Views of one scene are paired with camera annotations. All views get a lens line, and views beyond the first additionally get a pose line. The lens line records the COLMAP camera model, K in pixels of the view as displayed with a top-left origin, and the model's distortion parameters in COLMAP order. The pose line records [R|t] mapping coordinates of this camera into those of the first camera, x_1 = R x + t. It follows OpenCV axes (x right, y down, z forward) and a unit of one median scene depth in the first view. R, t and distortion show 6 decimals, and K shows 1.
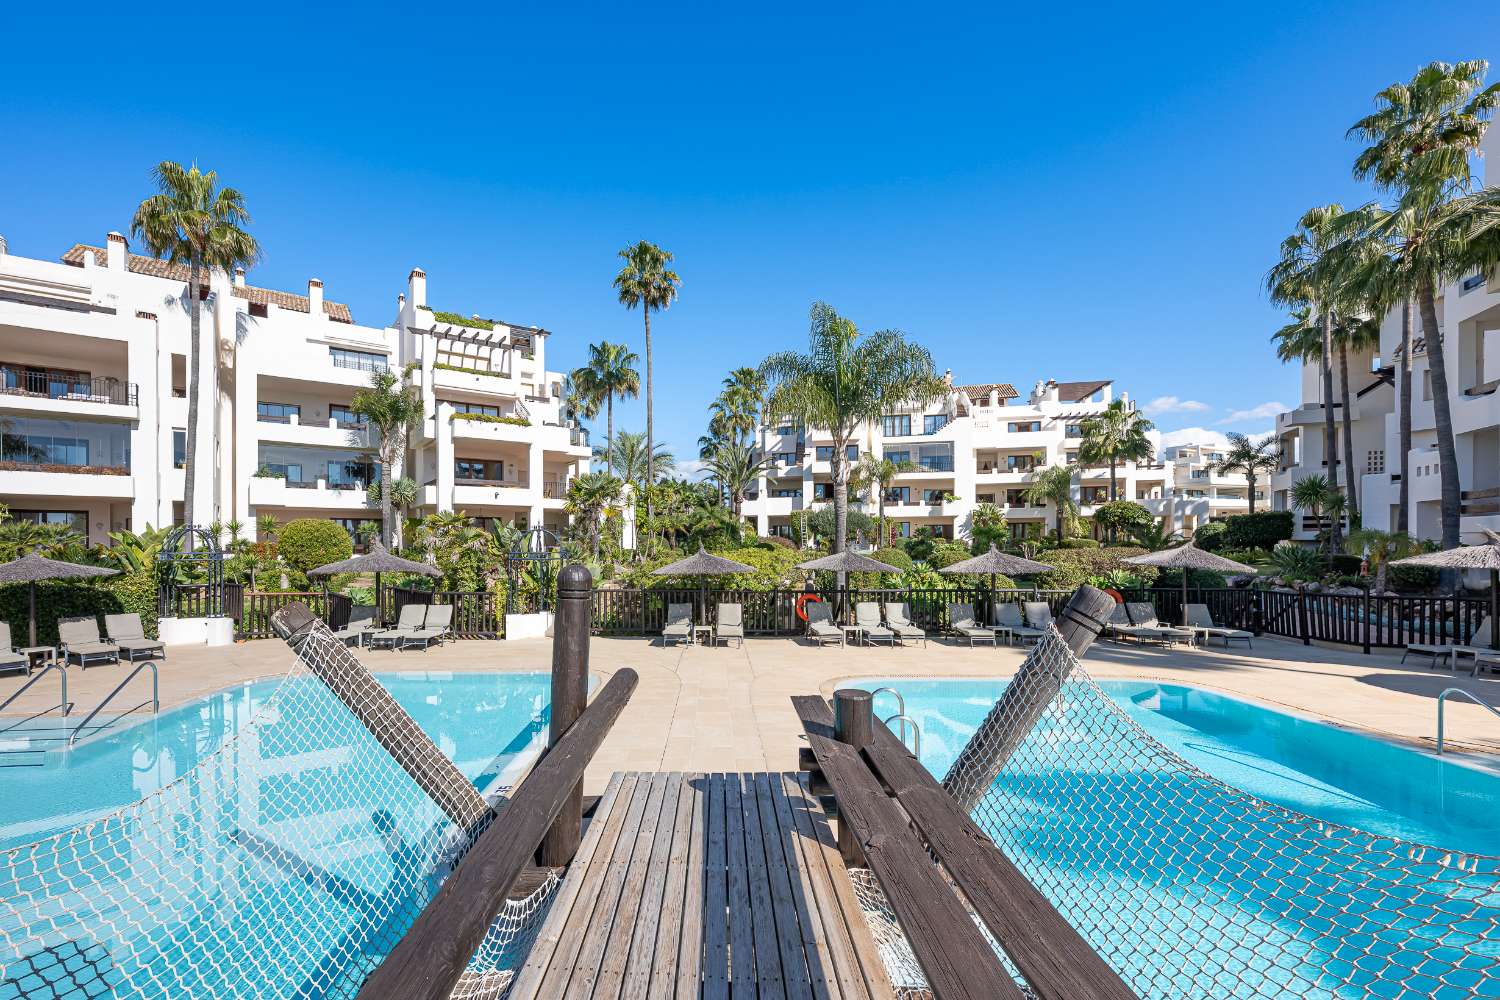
lens RADIAL K [[627.5, 0, 695.2], [0, 627.5, 547.4], [0, 0, 1]] dist [-0.001284, -0.000055]
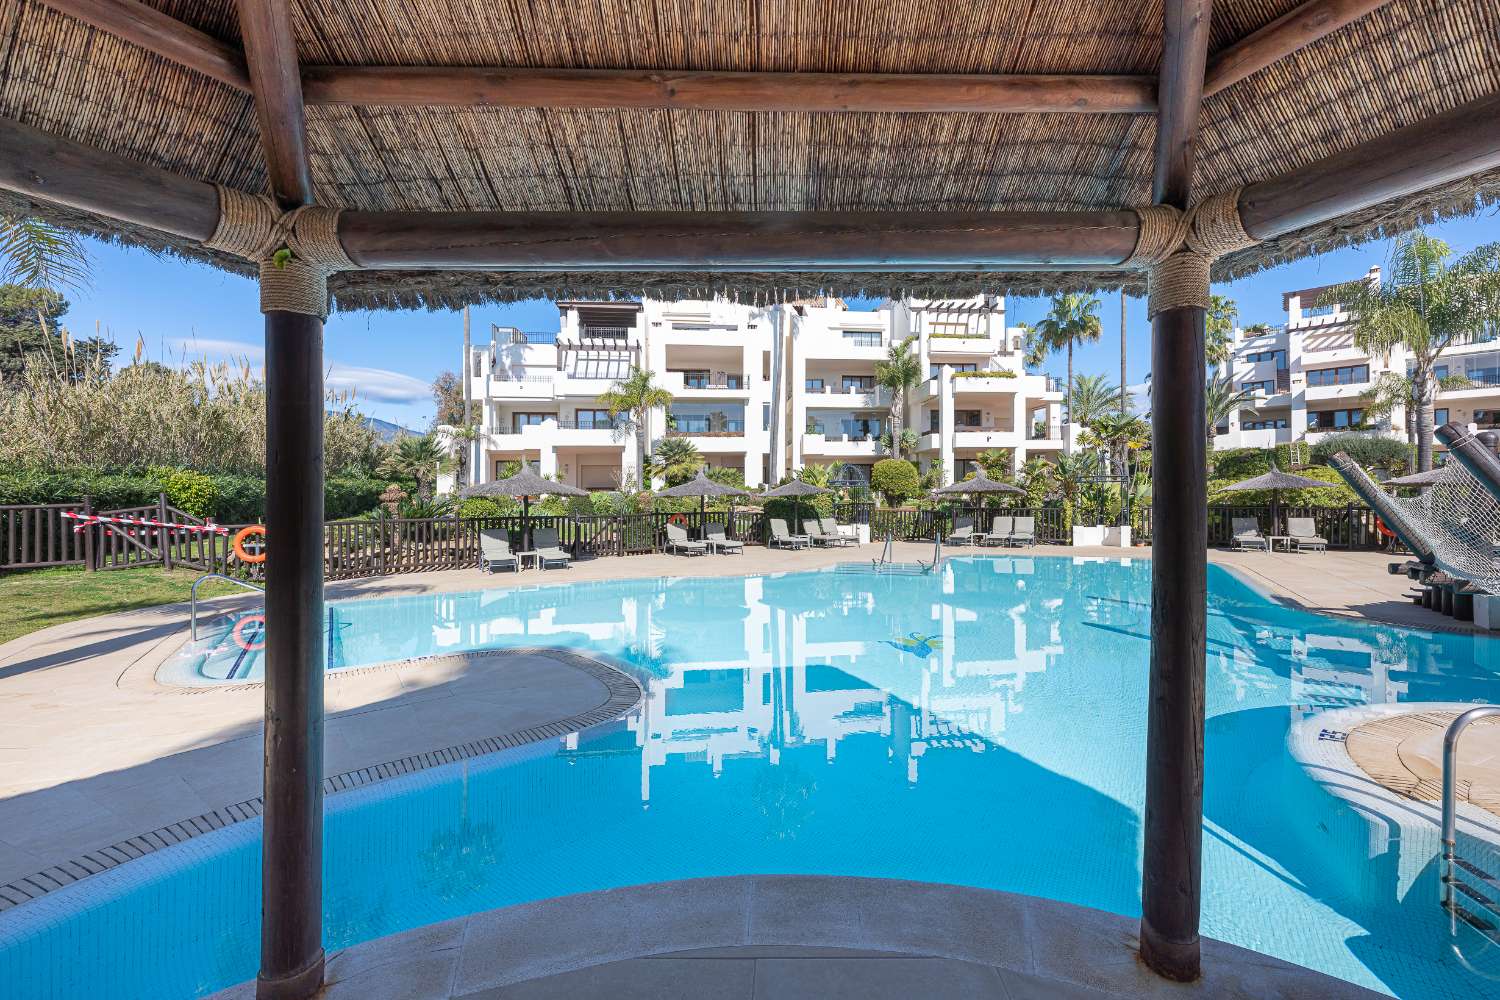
lens RADIAL K [[613.4, 0, 781.8], [0, 613.4, 494.7], [0, 0, 1]] dist [0.000495, 0.000046]
pose [[0.894319, -0.011382, -0.447285, -0.144446], [0.009358, 0.999934, -0.006734, 0.024748], [0.447332, 0.001837, 0.894366, -0.195336]]
